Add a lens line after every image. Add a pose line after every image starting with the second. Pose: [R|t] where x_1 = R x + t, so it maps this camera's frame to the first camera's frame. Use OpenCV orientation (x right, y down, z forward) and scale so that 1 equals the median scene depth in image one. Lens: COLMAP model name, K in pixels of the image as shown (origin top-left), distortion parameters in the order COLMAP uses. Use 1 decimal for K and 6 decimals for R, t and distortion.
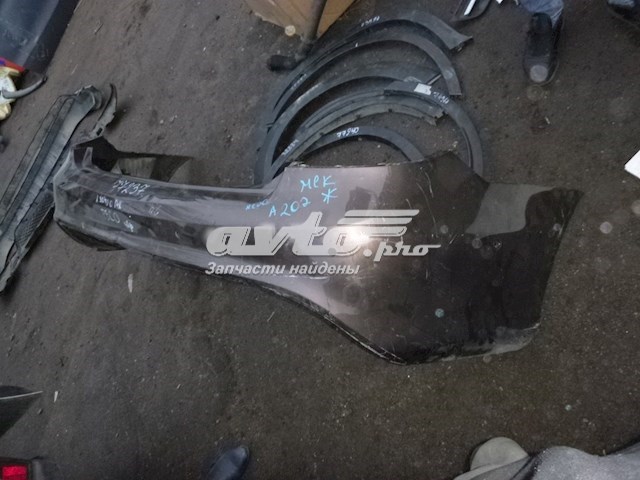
lens RADIAL K [[467.7, 0, 325.6], [0, 467.7, 239.9], [0, 0, 1]] dist [-0.029813, 0.006926]
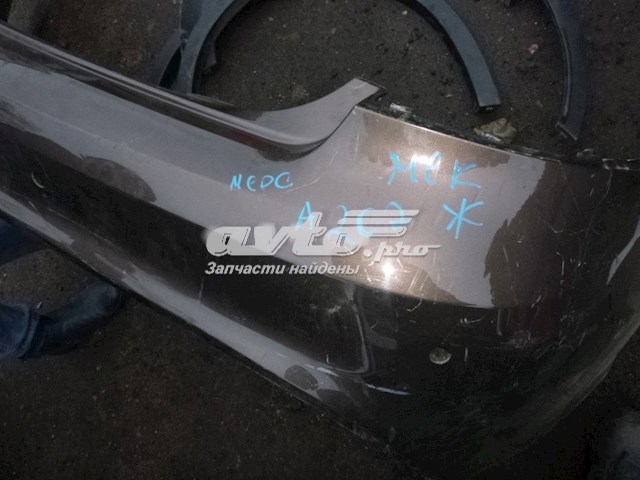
lens RADIAL K [[467.7, 0, 325.6], [0, 467.7, 239.9], [0, 0, 1]] dist [-0.029813, 0.006926]
pose [[0.956998, 0.125770, 0.261414, -0.121722], [-0.208739, 0.924326, 0.319453, -0.106833], [-0.201454, -0.360283, 0.910831, 0.390047]]
